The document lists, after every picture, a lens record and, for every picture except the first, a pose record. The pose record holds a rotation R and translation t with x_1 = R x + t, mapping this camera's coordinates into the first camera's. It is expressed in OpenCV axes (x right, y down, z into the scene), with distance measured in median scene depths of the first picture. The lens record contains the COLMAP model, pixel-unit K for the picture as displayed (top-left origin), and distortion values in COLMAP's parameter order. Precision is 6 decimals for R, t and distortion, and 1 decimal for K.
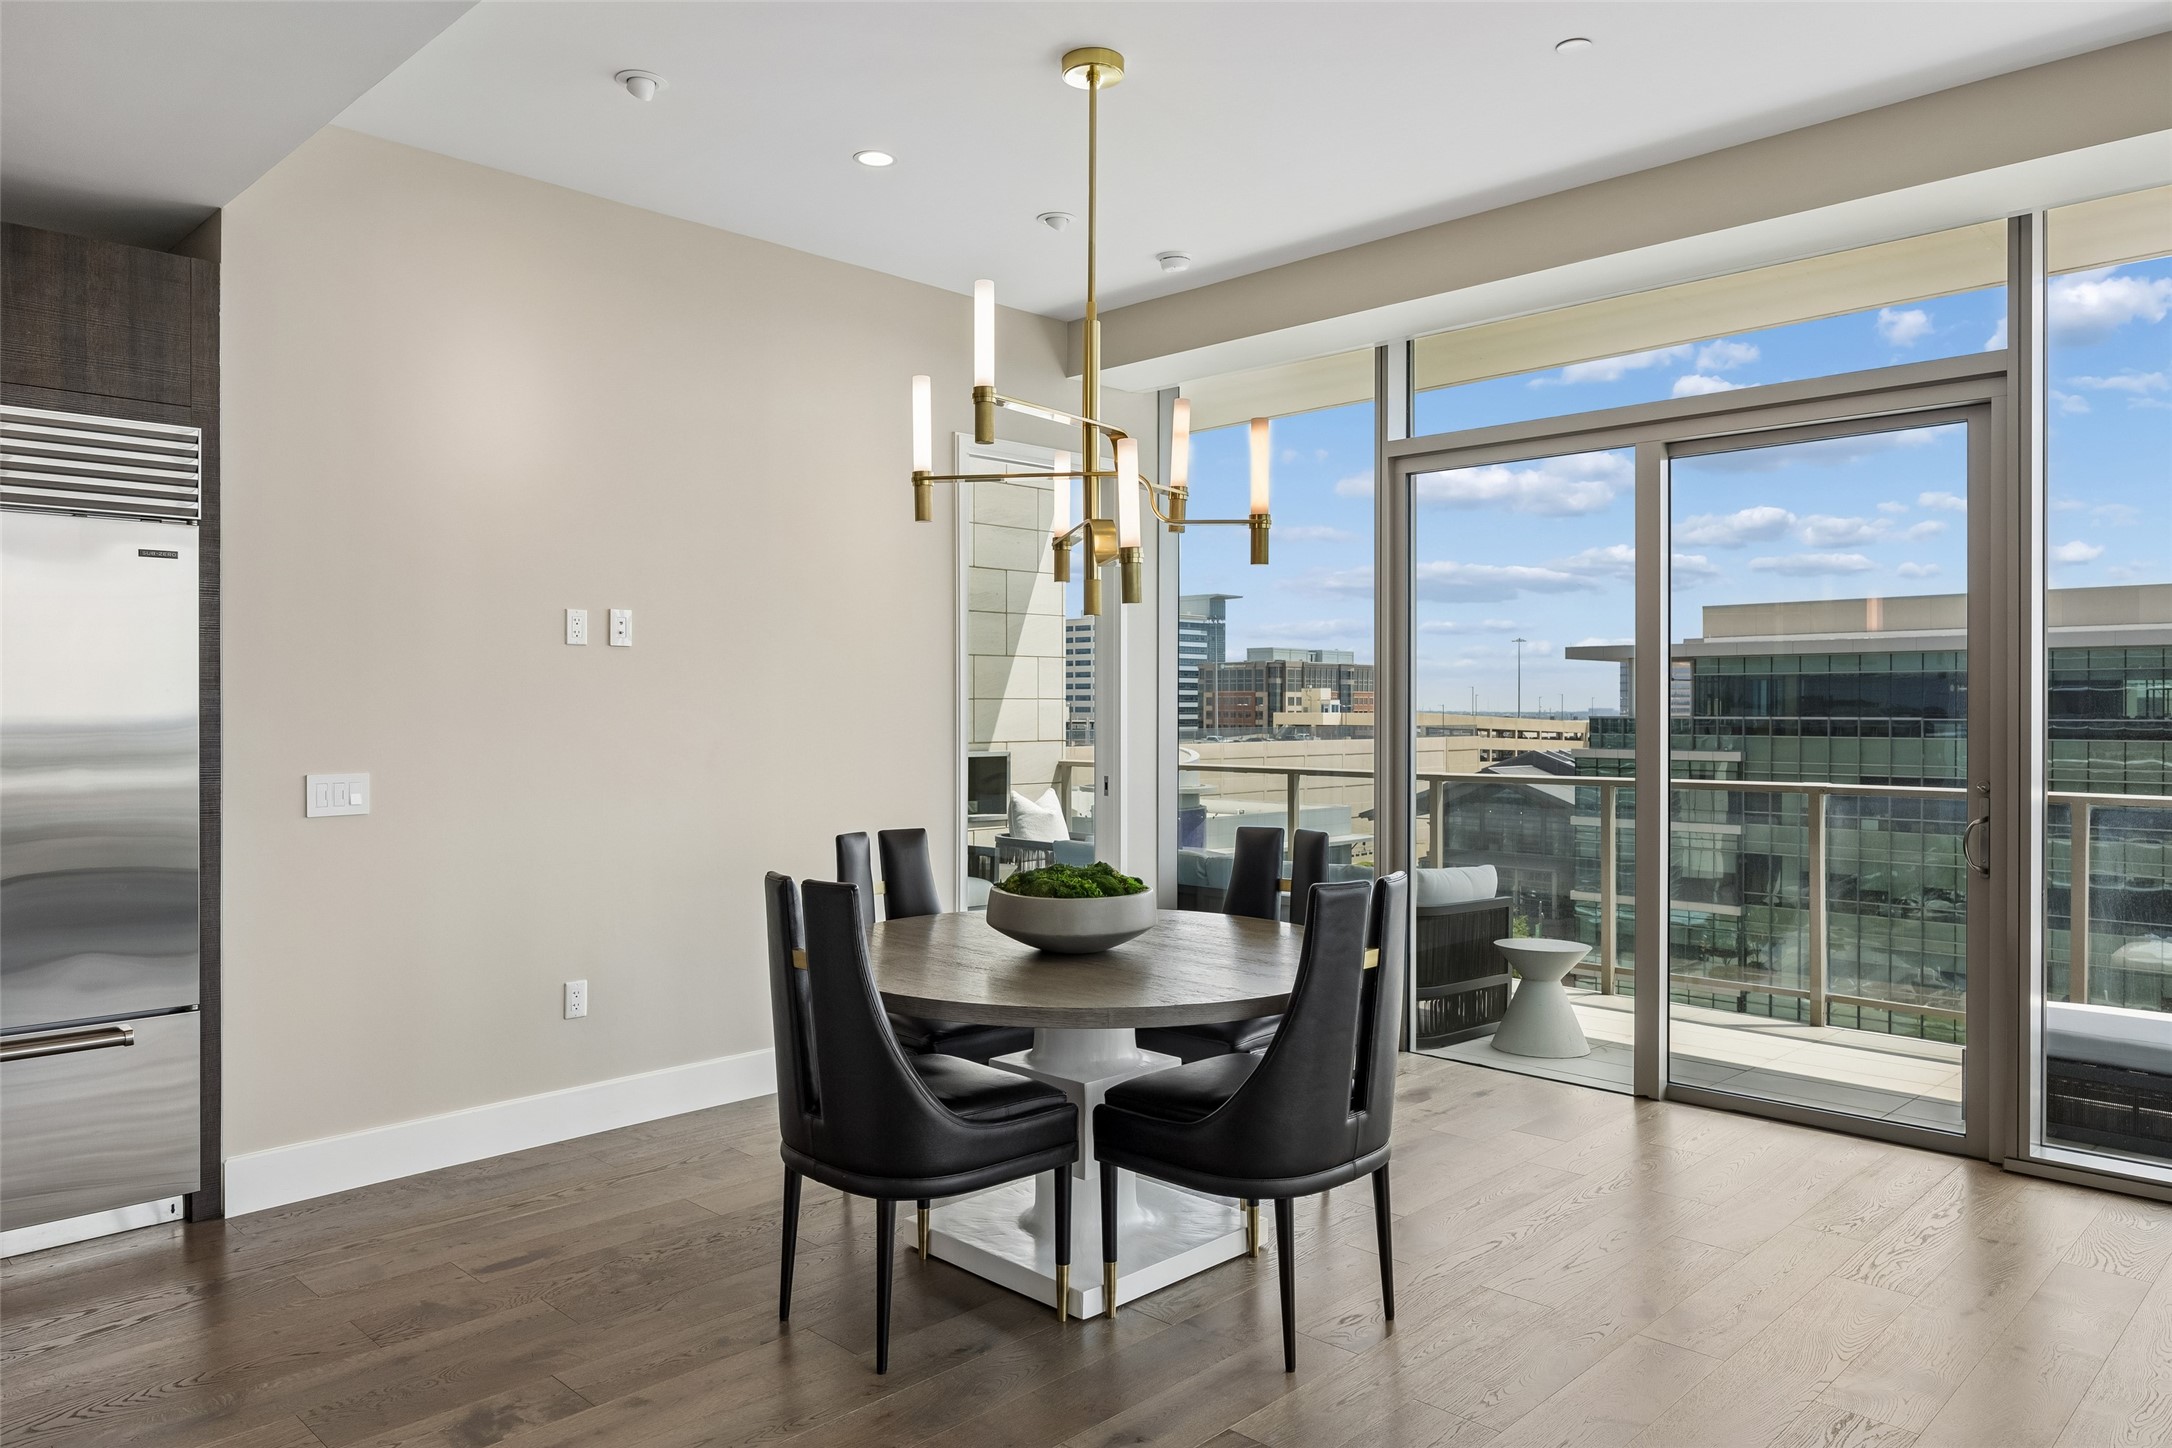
lens RADIAL K [[1444.8, 0, 1086.0], [0, 1444.8, 724.0], [0, 0, 1]] dist [-0.009315, -0.000300]
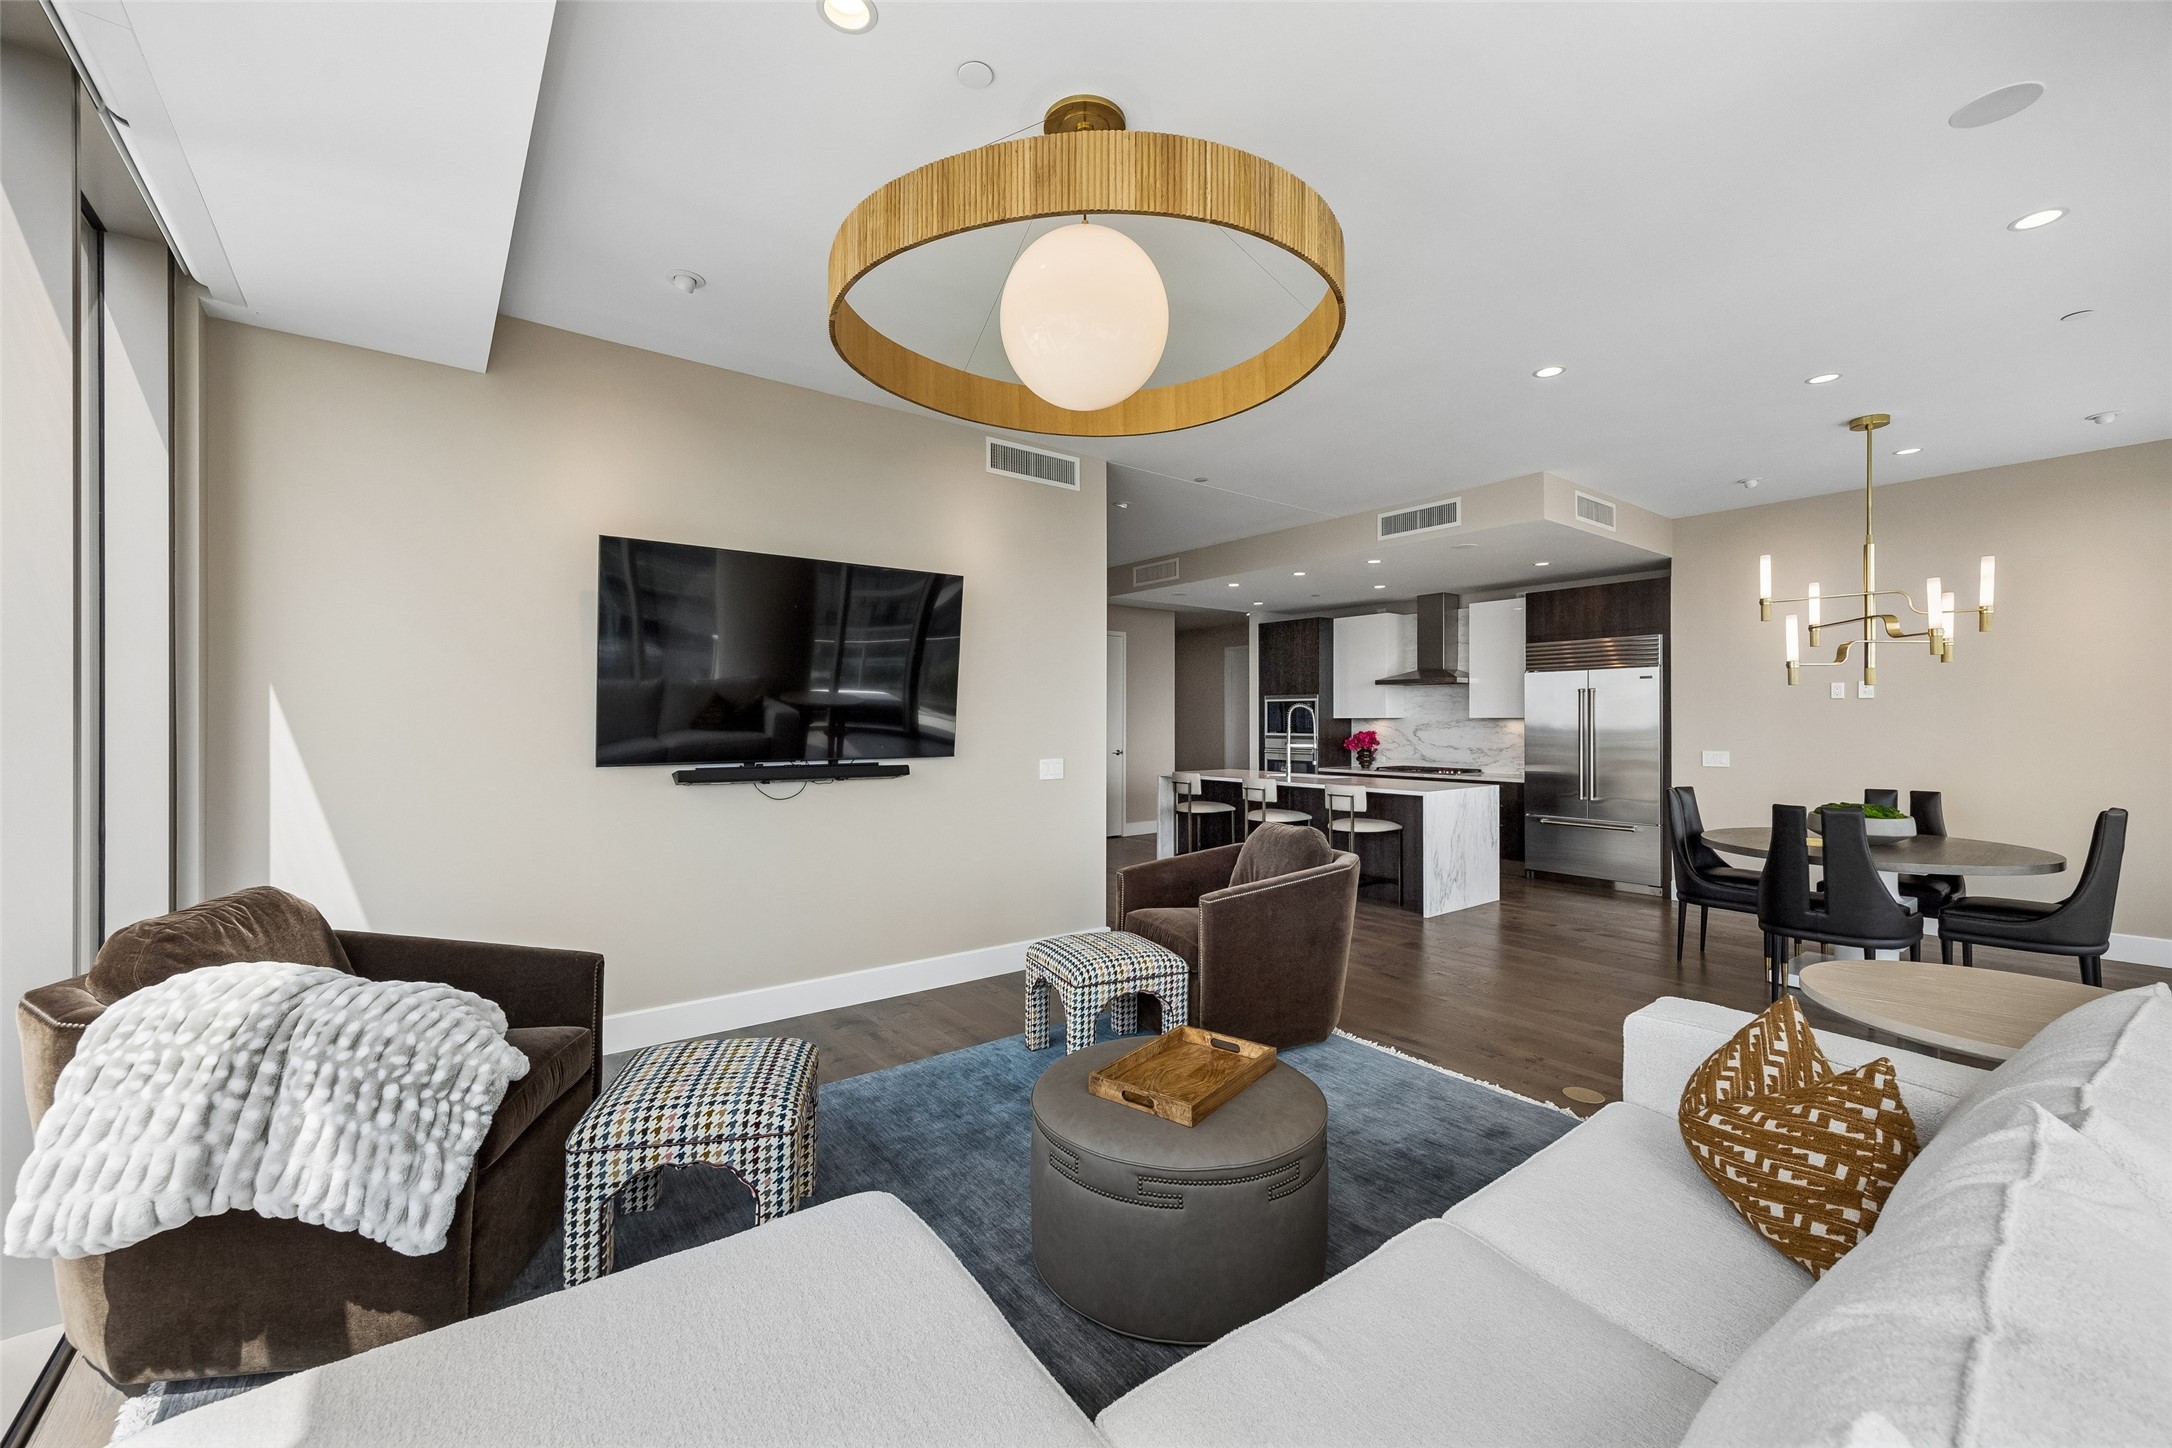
lens RADIAL K [[849.1, 0, 1076.6], [0, 849.1, 724.6], [0, 0, 1]] dist [0.002219, 0.000381]
pose [[-0.144666, 0.004924, -0.989468, 1.316561], [-0.006895, 0.999958, 0.005984, -0.016981], [0.989457, 0.007688, -0.144626, 0.044925]]
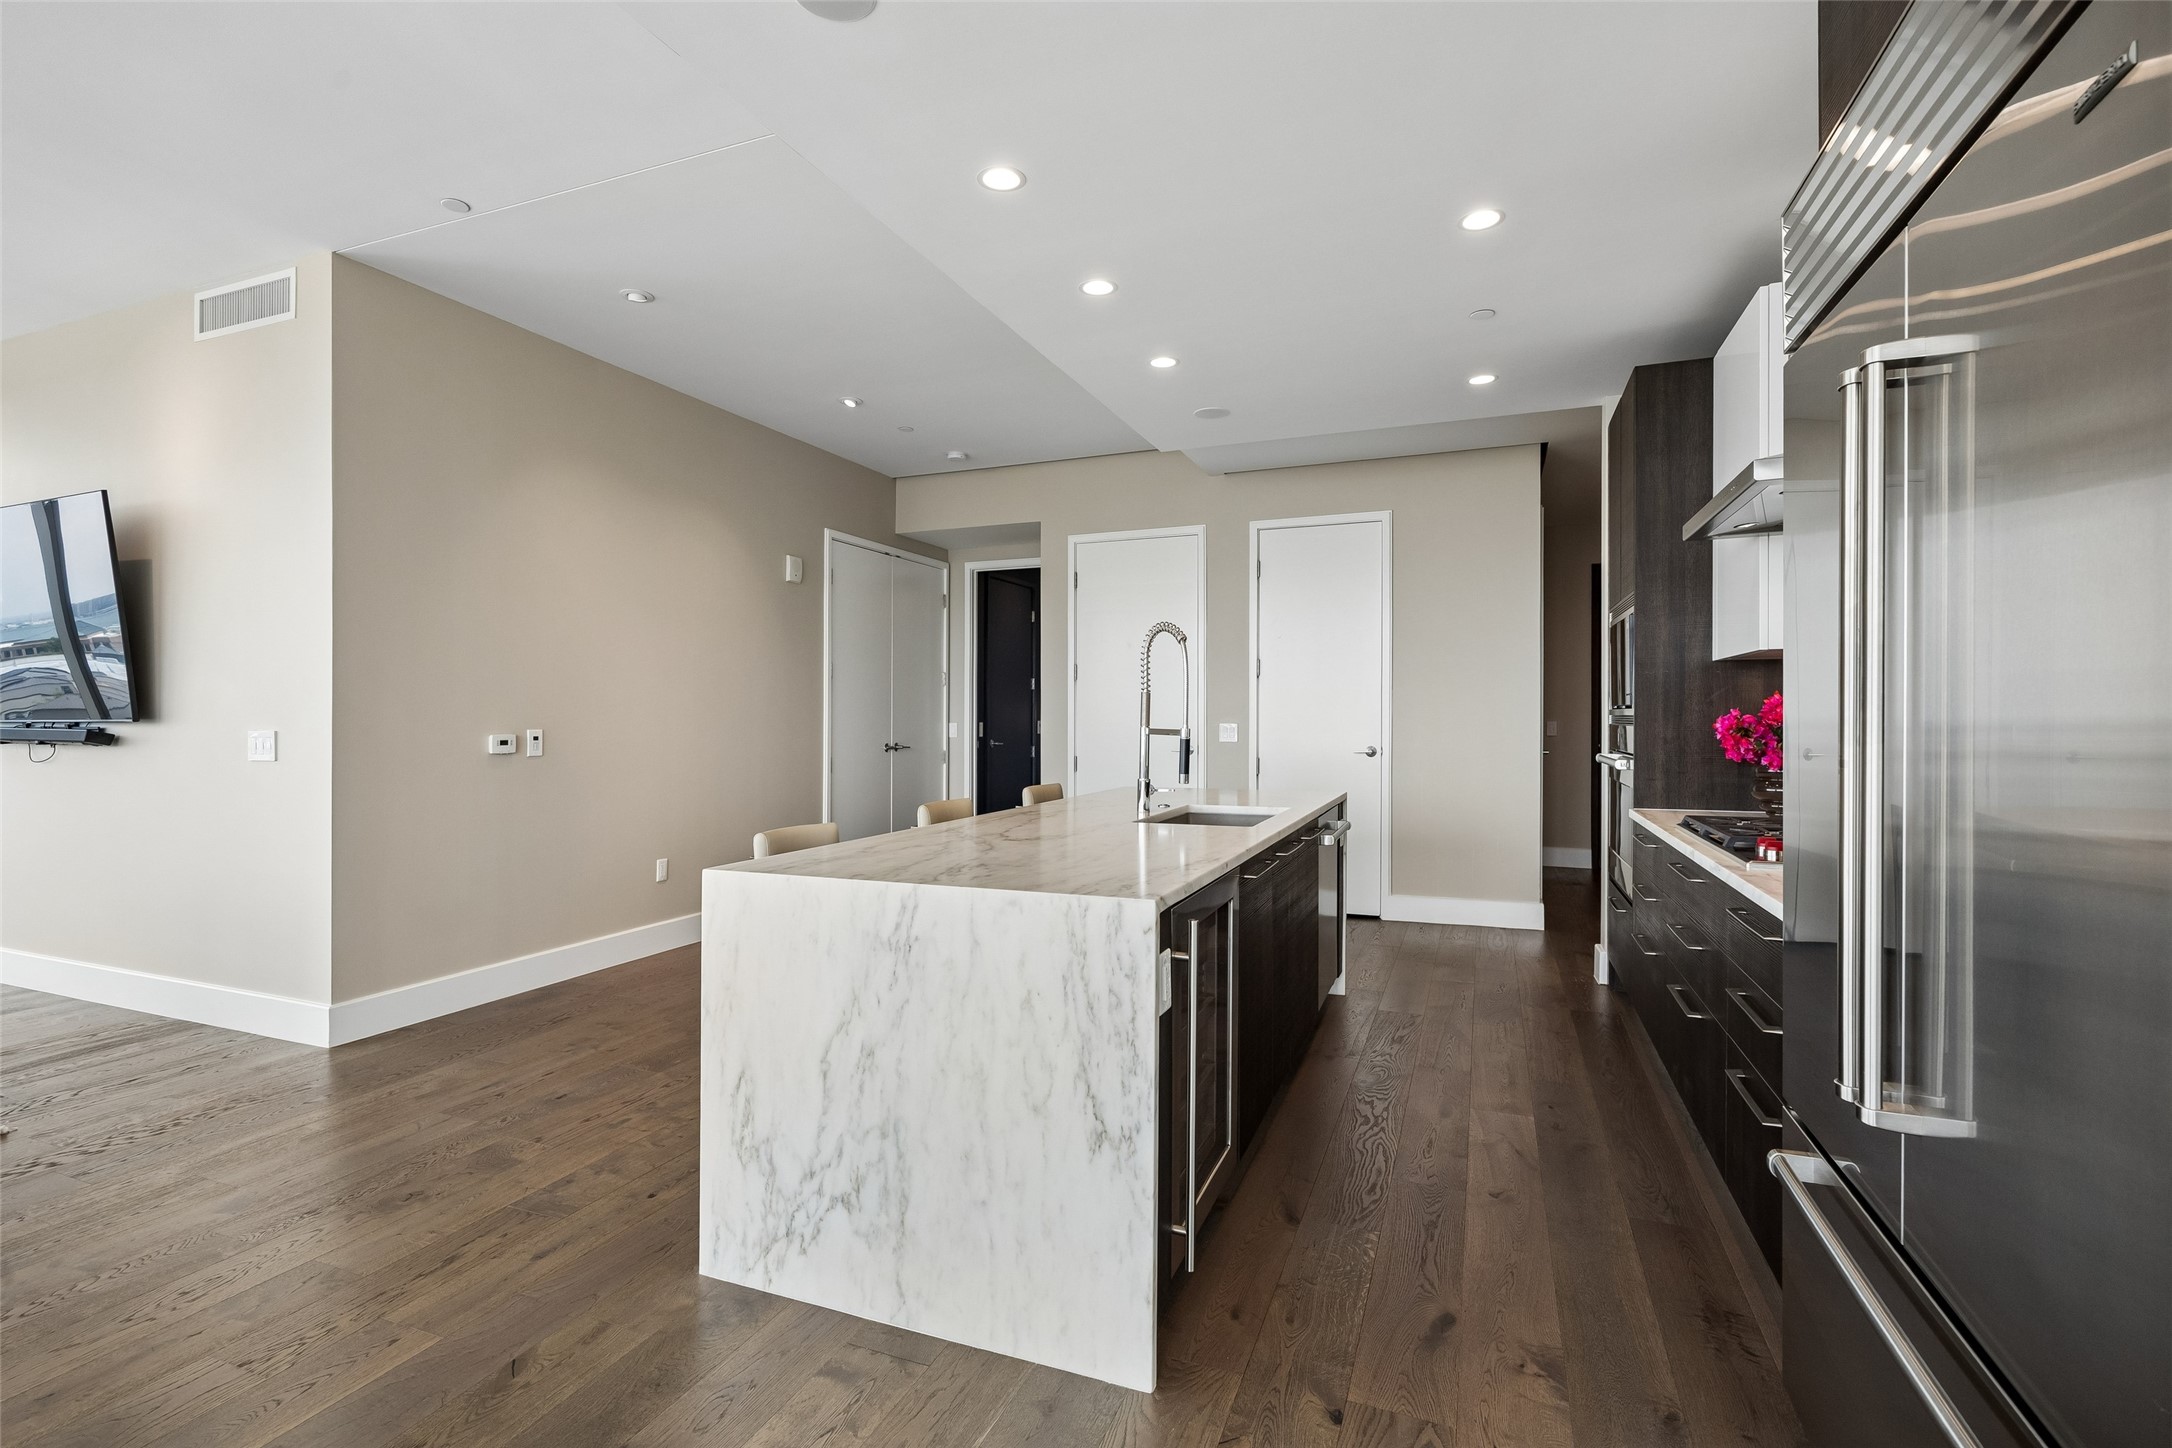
lens RADIAL K [[1005.7, 0, 1086.0], [0, 1005.7, 724.0], [0, 0, 1]] dist [0.000636, 0.000044]
pose [[-0.922739, 0.003311, -0.385411, -0.338525], [-0.002418, 0.999894, 0.014379, 0.018192], [0.385418, 0.014200, -0.922633, 1.098527]]
